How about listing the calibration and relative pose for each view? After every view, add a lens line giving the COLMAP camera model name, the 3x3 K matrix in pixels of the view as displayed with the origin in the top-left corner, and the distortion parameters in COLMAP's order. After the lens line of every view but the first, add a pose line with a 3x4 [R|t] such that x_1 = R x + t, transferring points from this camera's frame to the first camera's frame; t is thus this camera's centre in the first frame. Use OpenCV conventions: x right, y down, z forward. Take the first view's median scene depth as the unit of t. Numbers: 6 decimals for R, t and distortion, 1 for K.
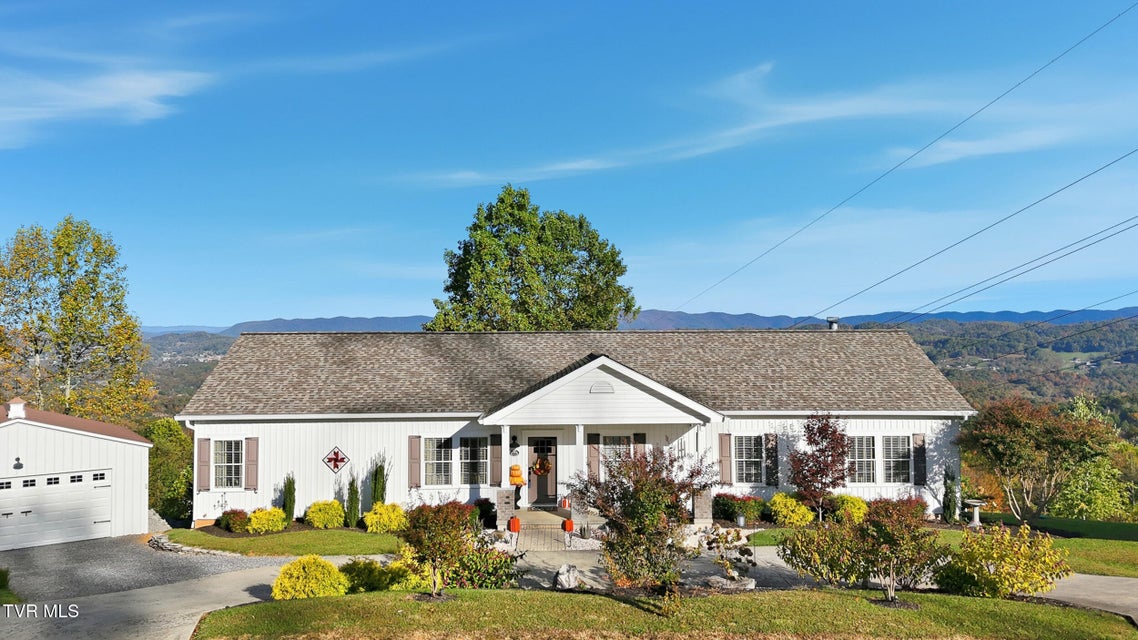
lens RADIAL K [[830.8, 0, 574.1], [0, 830.8, 316.4], [0, 0, 1]] dist [0.091941, -0.095232]
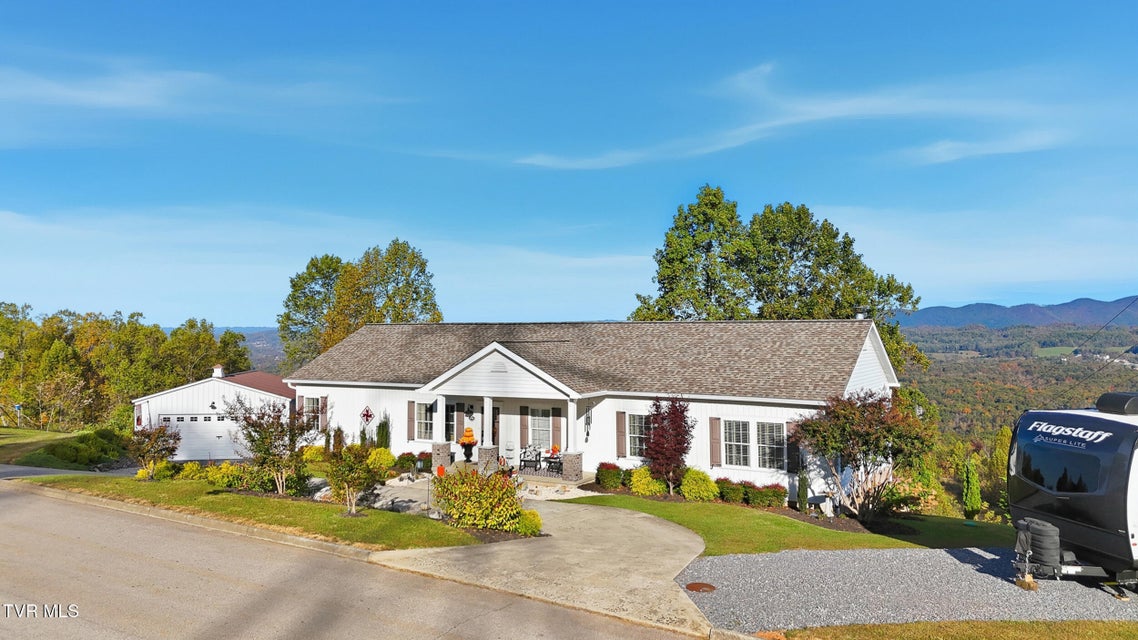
lens RADIAL K [[830.8, 0, 574.1], [0, 830.8, 316.4], [0, 0, 1]] dist [0.091941, -0.095232]
pose [[0.851732, -0.006388, -0.523939, 0.721165], [0.010431, 0.999934, 0.004765, 0.005160], [0.523874, -0.009524, 0.851742, 0.009178]]
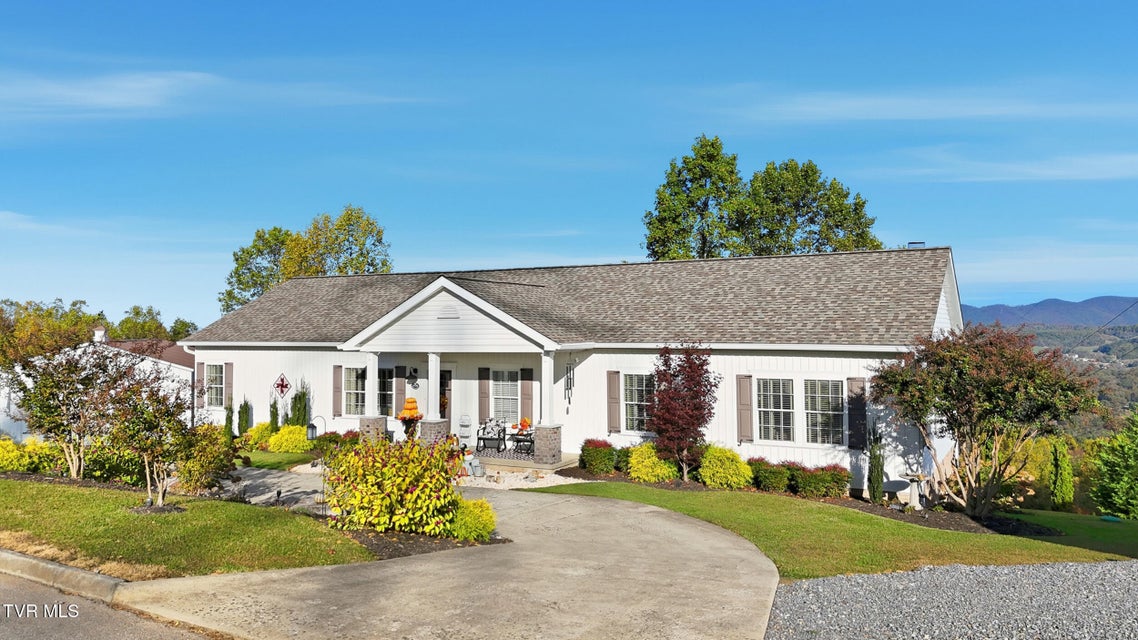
lens RADIAL K [[830.8, 0, 574.1], [0, 830.8, 316.4], [0, 0, 1]] dist [0.091941, -0.095232]
pose [[0.865612, -0.007110, -0.500665, 0.566489], [0.010808, 0.999932, 0.004486, 0.081724], [0.500599, -0.009295, 0.865630, 0.261924]]
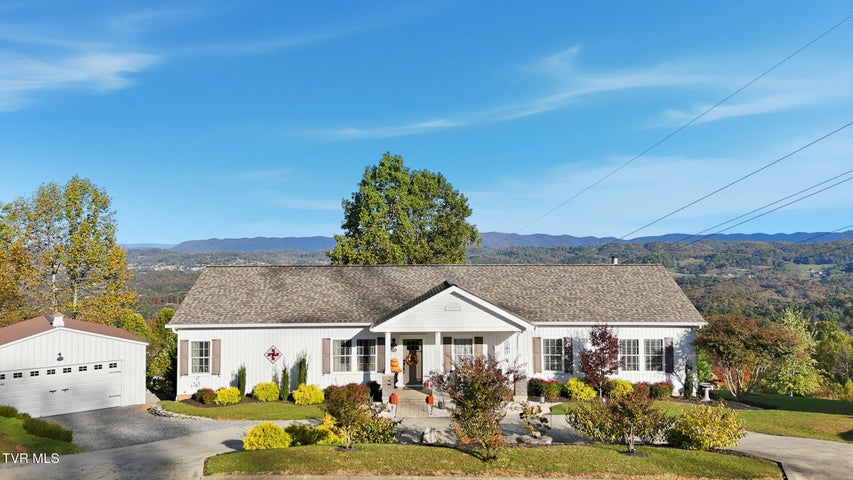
lens RADIAL K [[622.7, 0, 430.3], [0, 622.7, 237.3], [0, 0, 1]] dist [0.091941, -0.095232]
pose [[0.999979, 0.001087, -0.006378, 0.000042], [-0.001080, 0.999999, 0.001175, -0.037014], [0.006380, -0.001168, 0.999979, -0.104238]]
